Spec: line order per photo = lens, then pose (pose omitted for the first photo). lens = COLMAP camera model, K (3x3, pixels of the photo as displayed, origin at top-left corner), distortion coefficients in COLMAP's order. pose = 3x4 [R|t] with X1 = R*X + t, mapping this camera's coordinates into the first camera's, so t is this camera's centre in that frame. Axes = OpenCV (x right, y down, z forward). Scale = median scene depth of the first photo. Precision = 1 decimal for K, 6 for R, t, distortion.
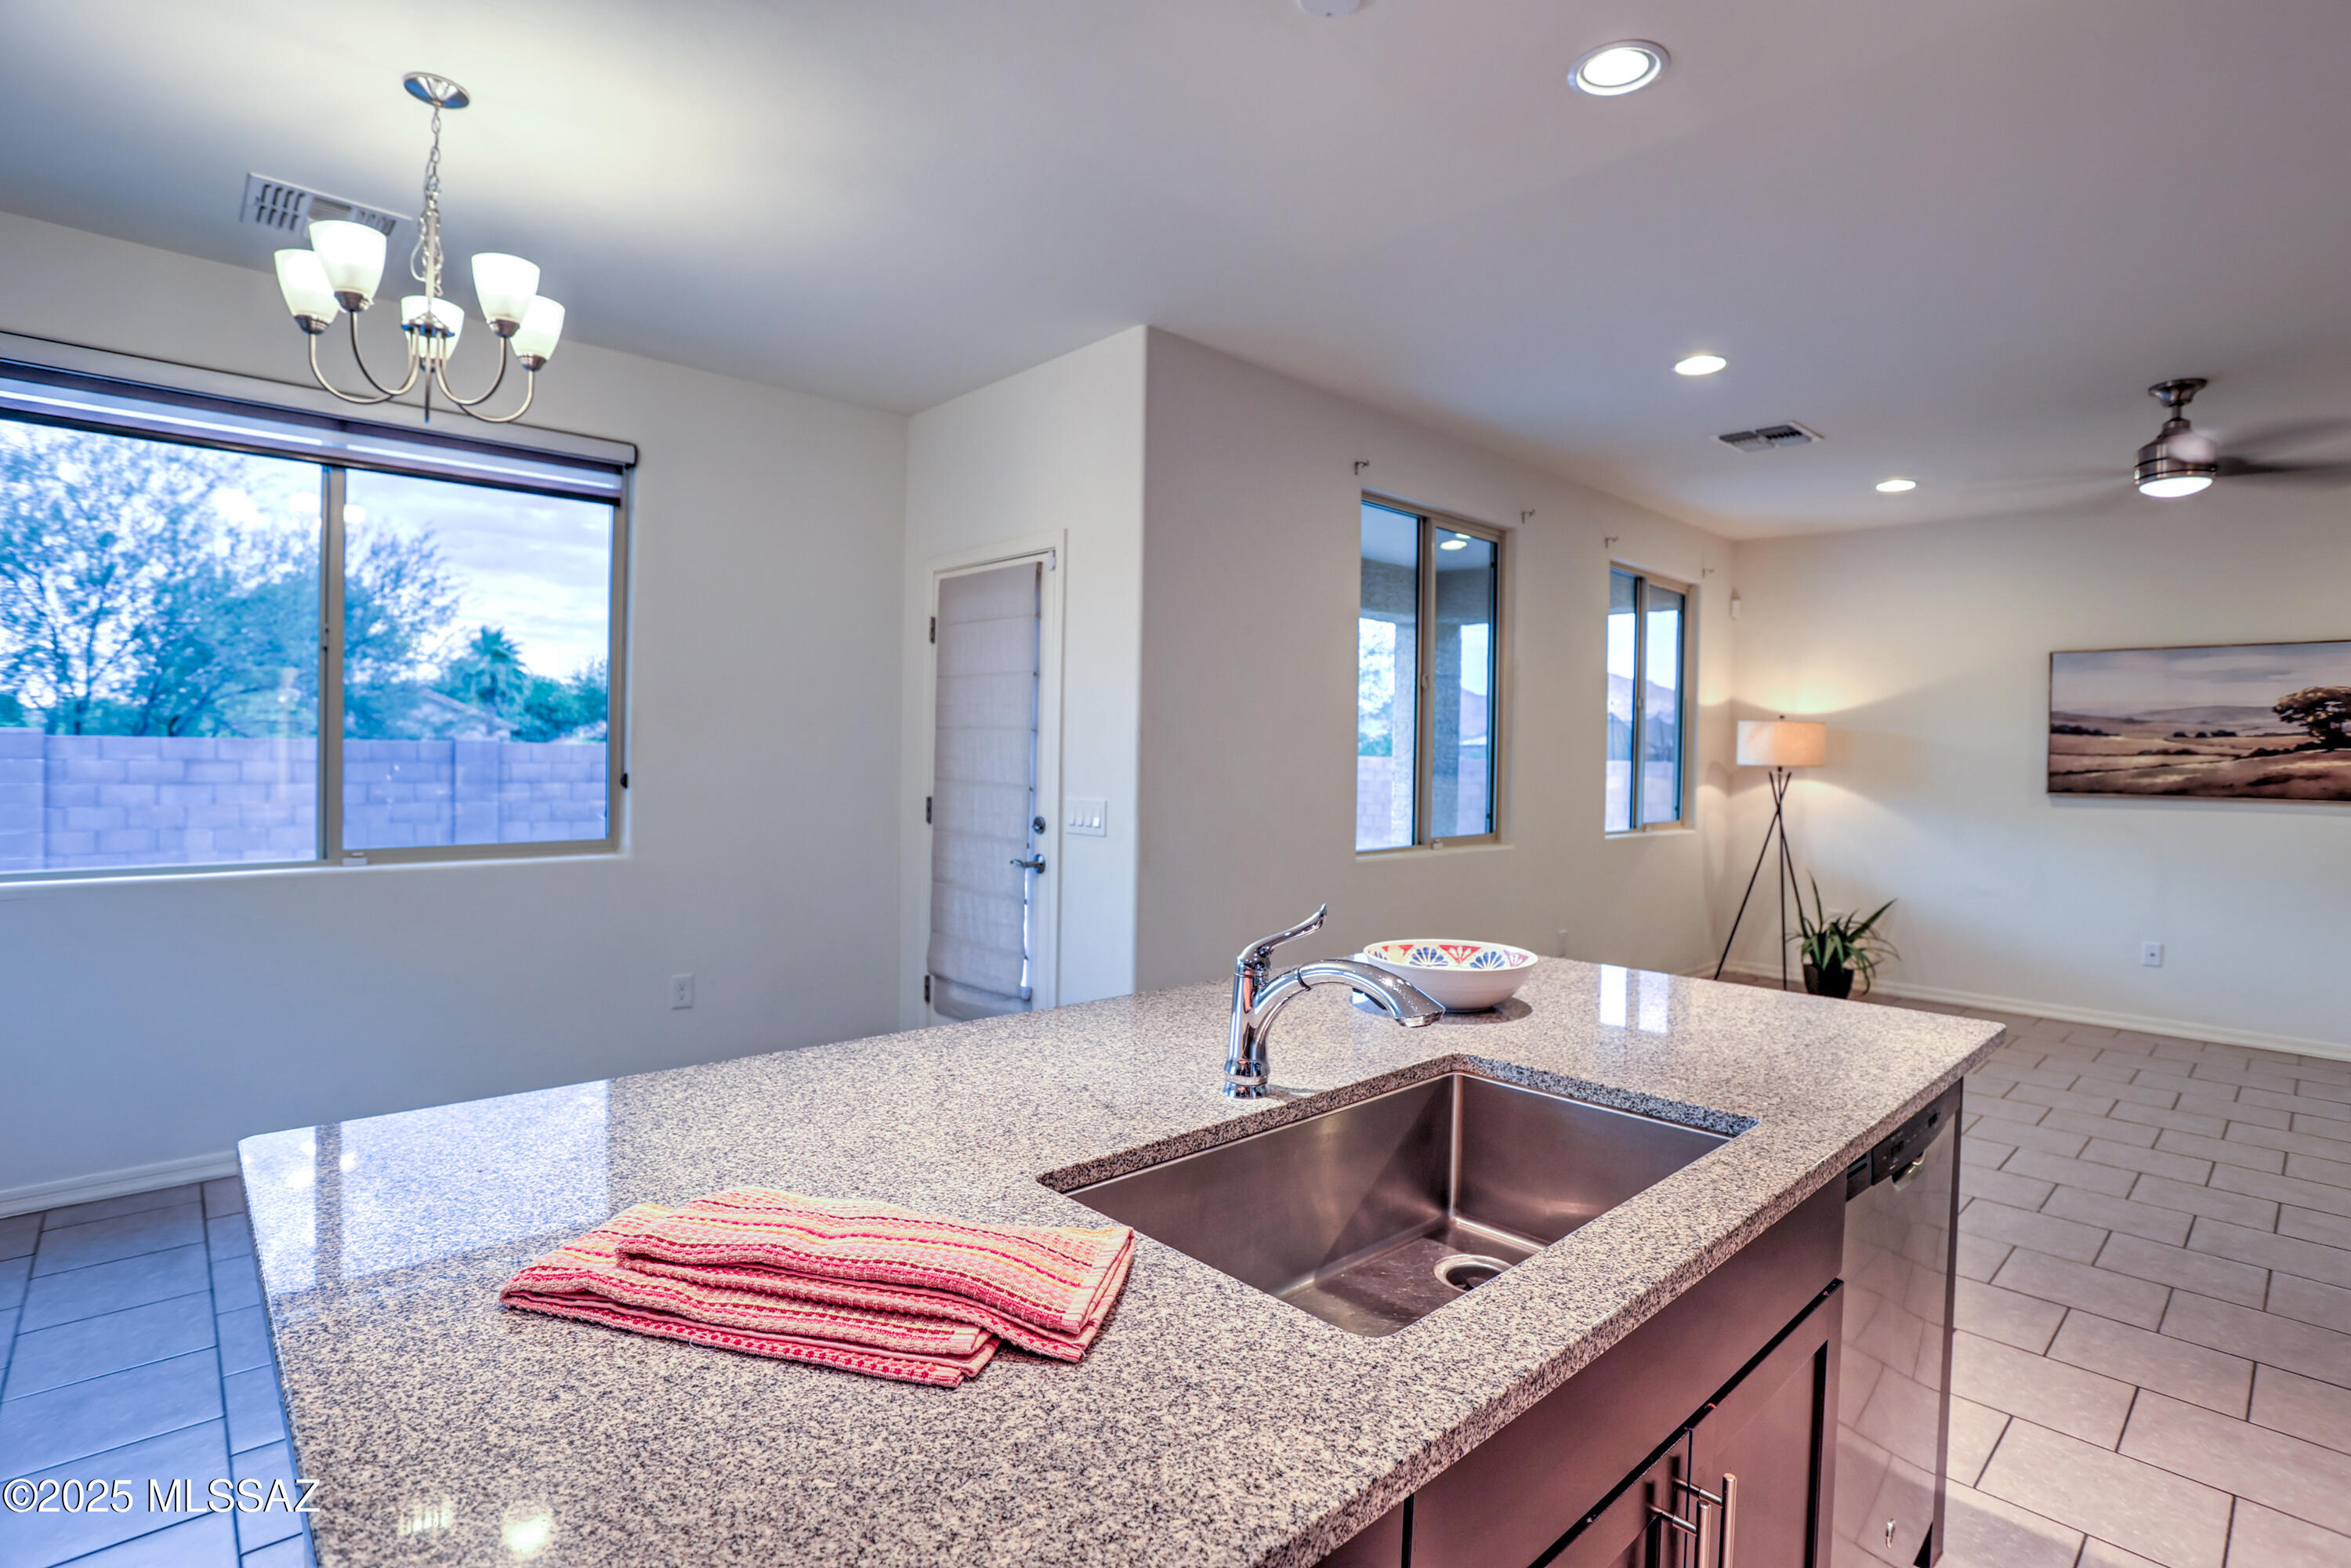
lens RADIAL K [[1141.7, 0, 1182.5], [0, 1141.7, 770.4], [0, 0, 1]] dist [-0.065192, 0.023460]
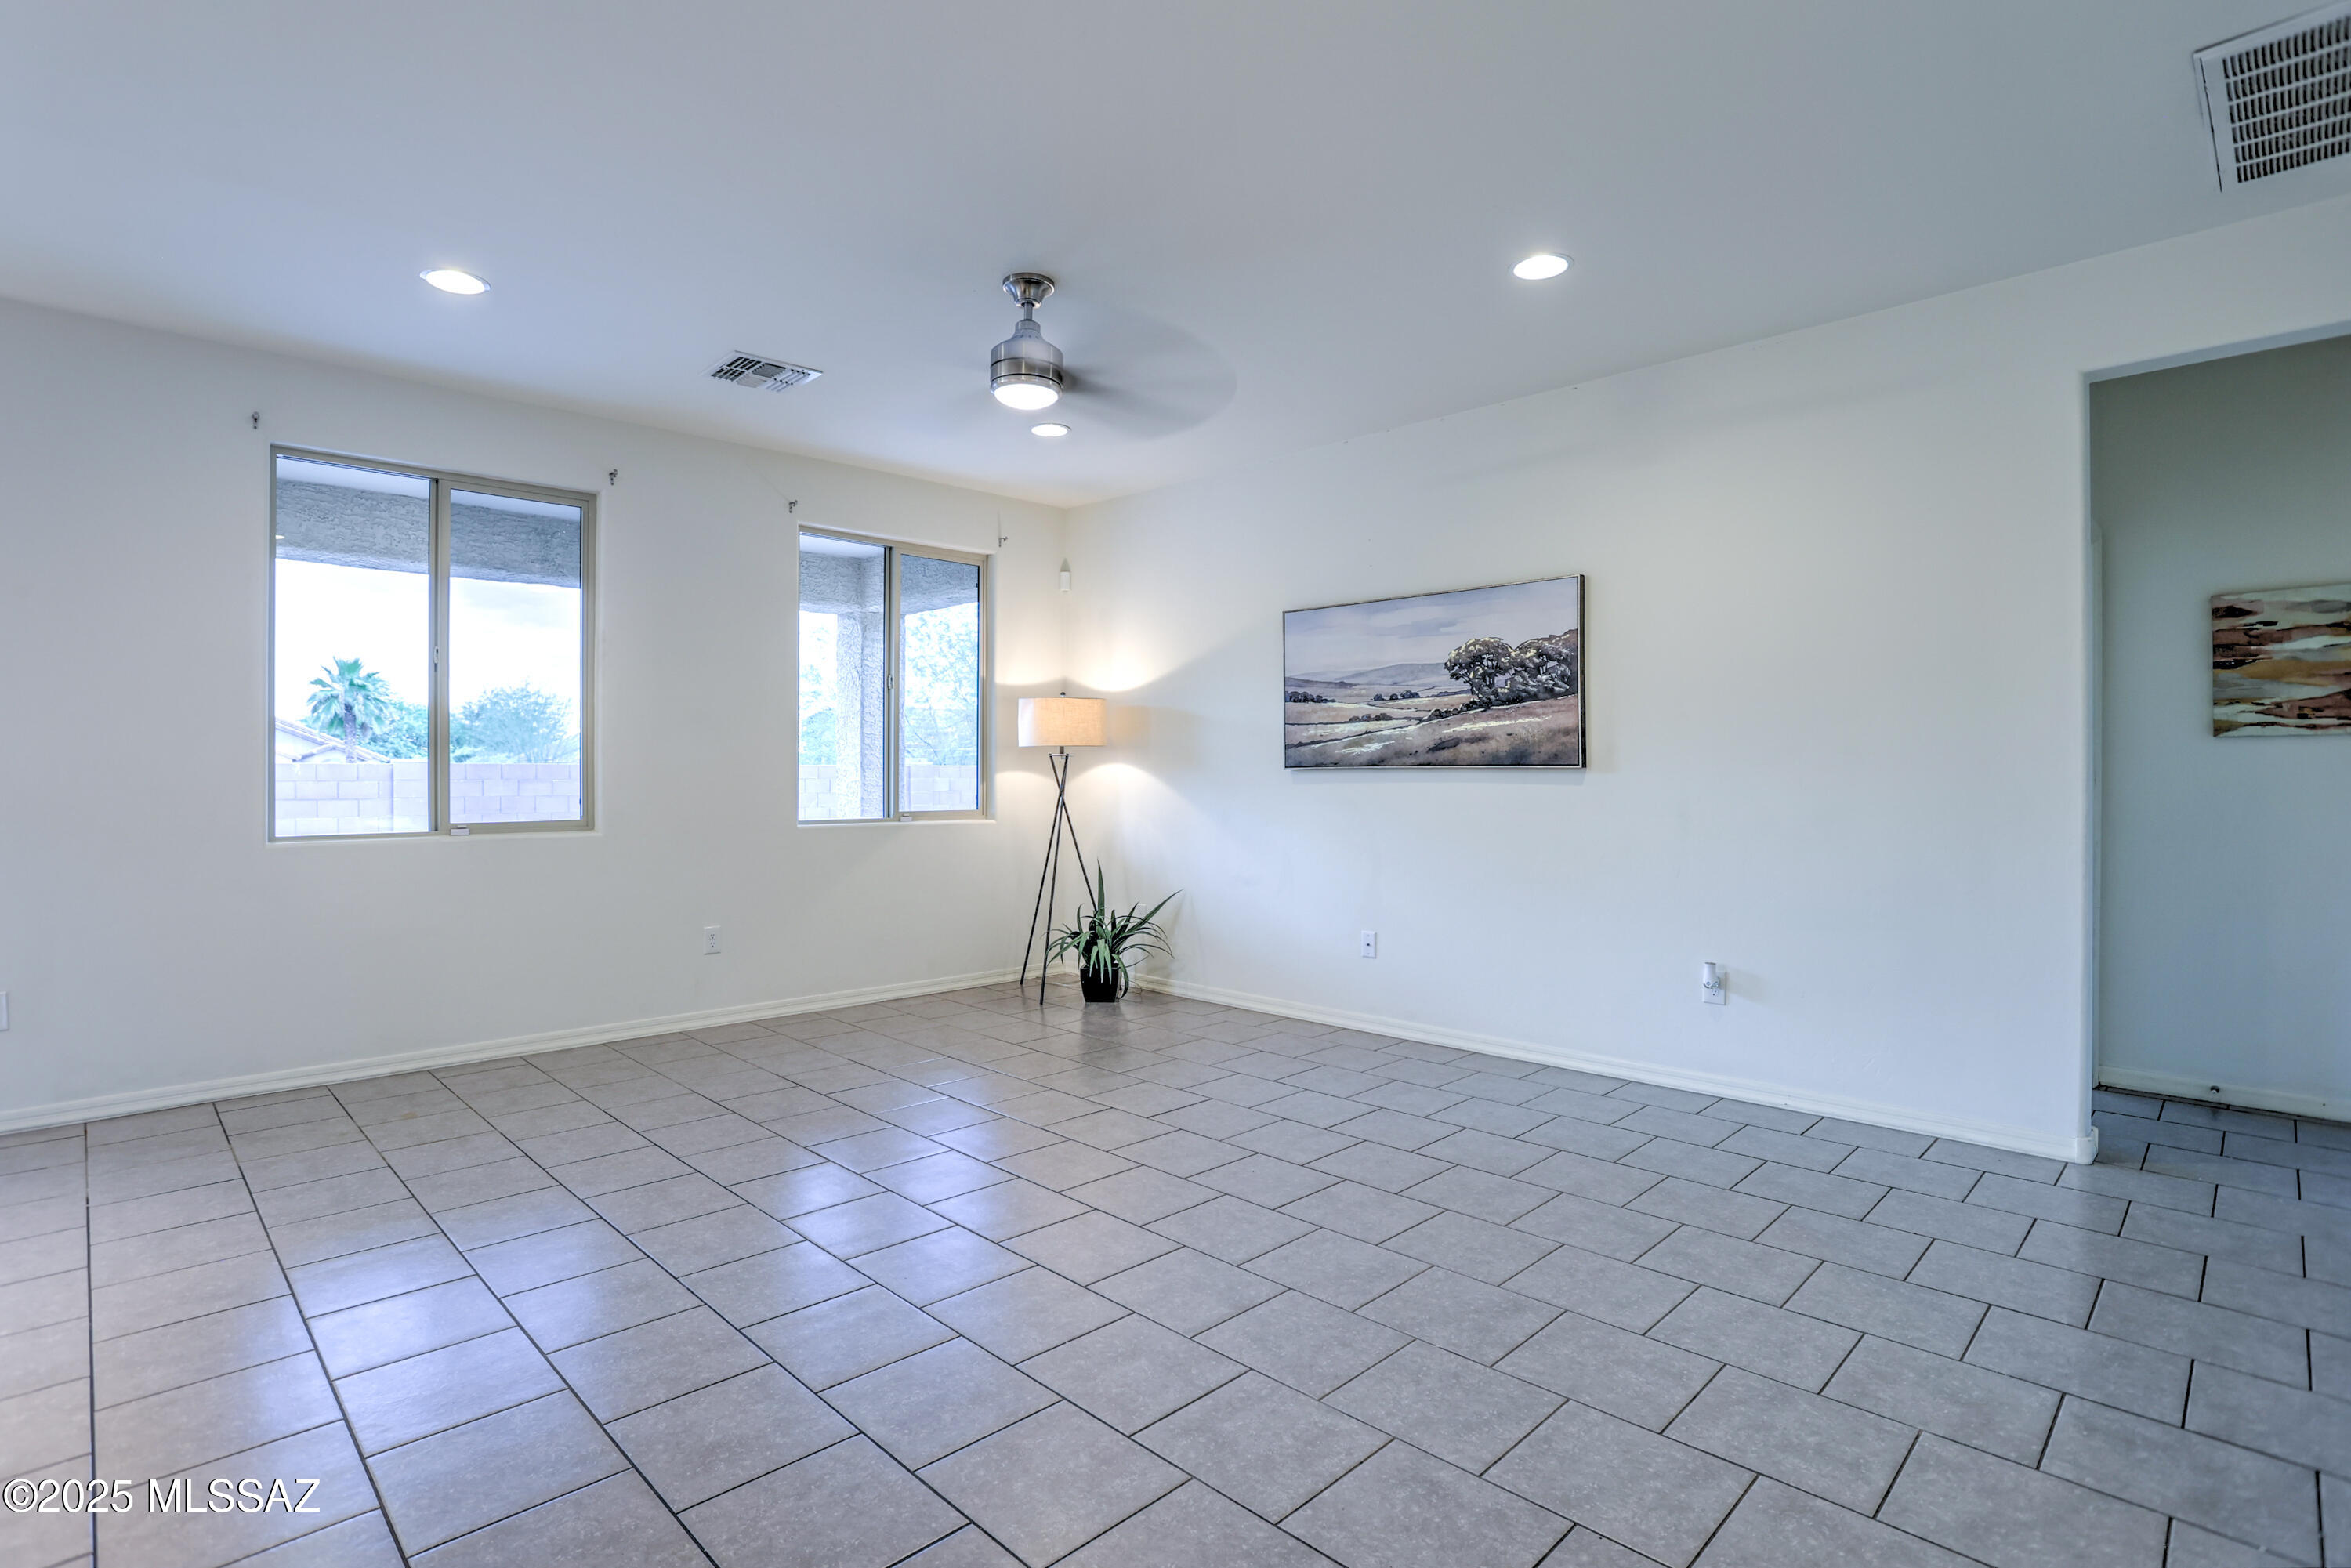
lens RADIAL K [[1141.7, 0, 1163.8], [0, 1141.7, 779.6], [0, 0, 1]] dist [-0.065192, 0.023460]
pose [[0.999530, -0.019259, 0.023855, 0.710900], [0.019508, 0.999757, -0.010224, 0.040358], [-0.023652, 0.010685, 0.999663, 0.074910]]
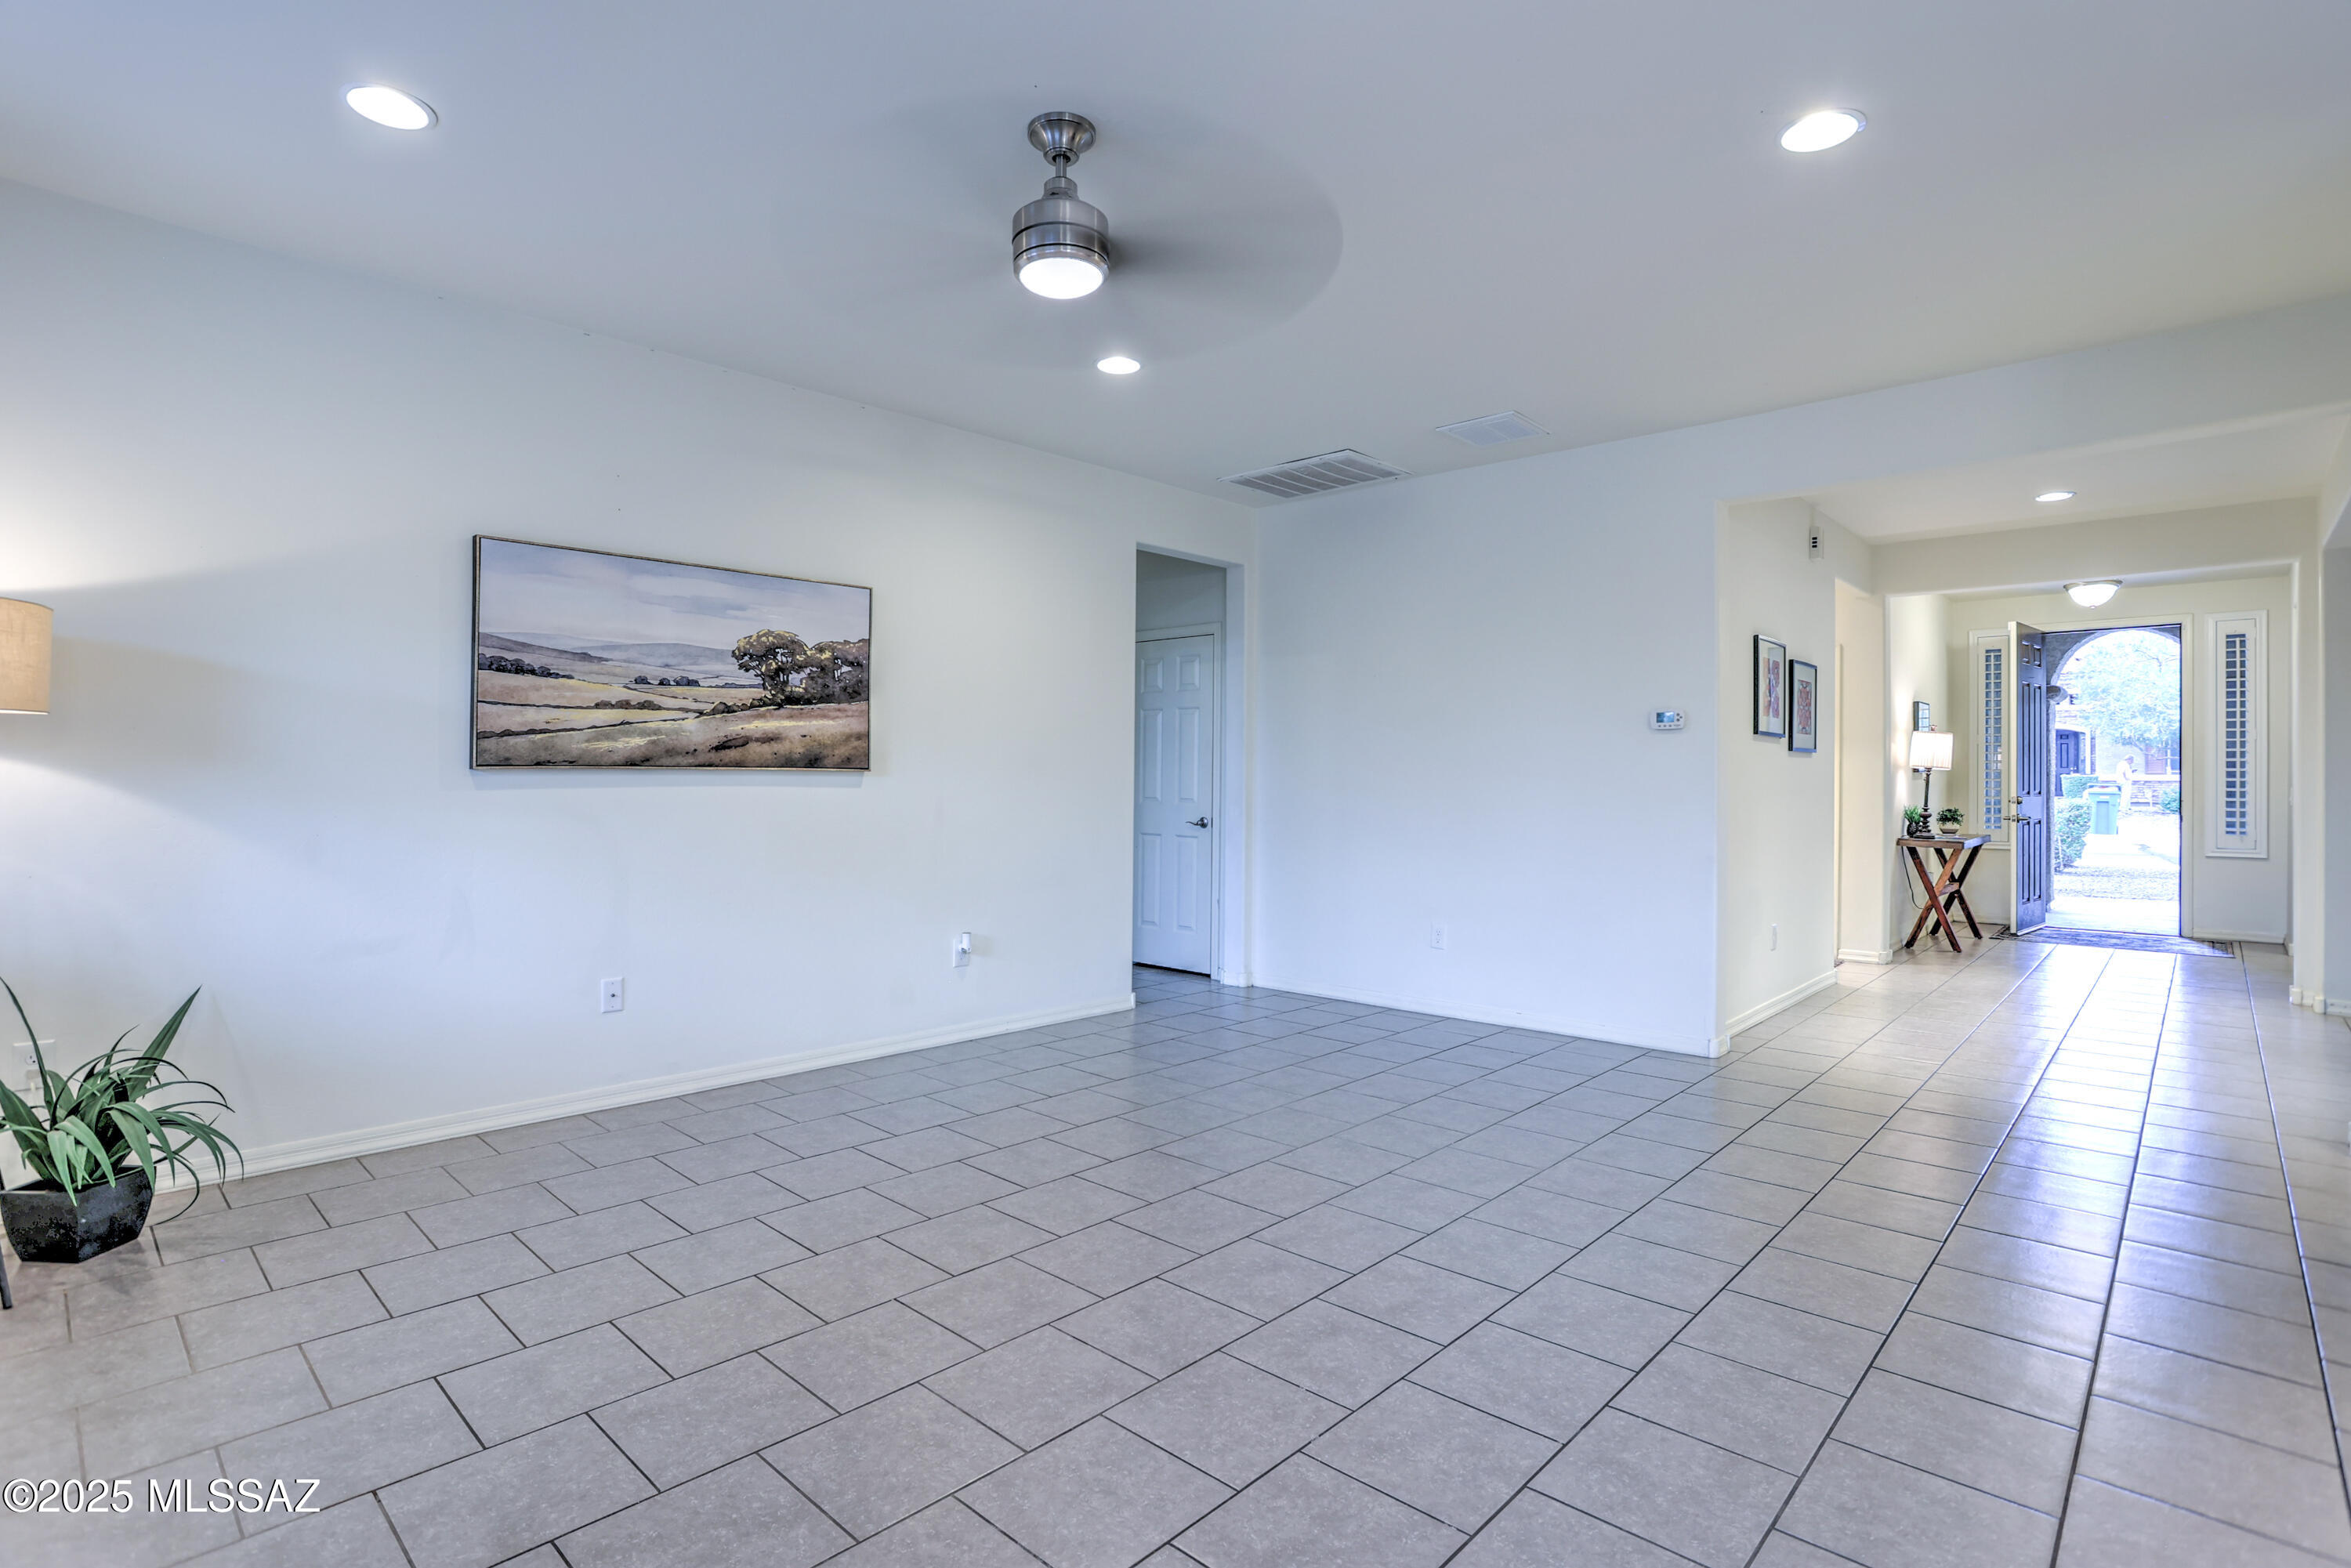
lens RADIAL K [[1141.7, 0, 1151.3], [0, 1141.7, 777.8], [0, 0, 1]] dist [-0.065192, 0.023460]
pose [[-0.046138, -0.019624, 0.998742, 0.161133], [0.009808, 0.999750, 0.020097, 0.019083], [-0.998887, 0.010723, -0.045934, 0.705209]]
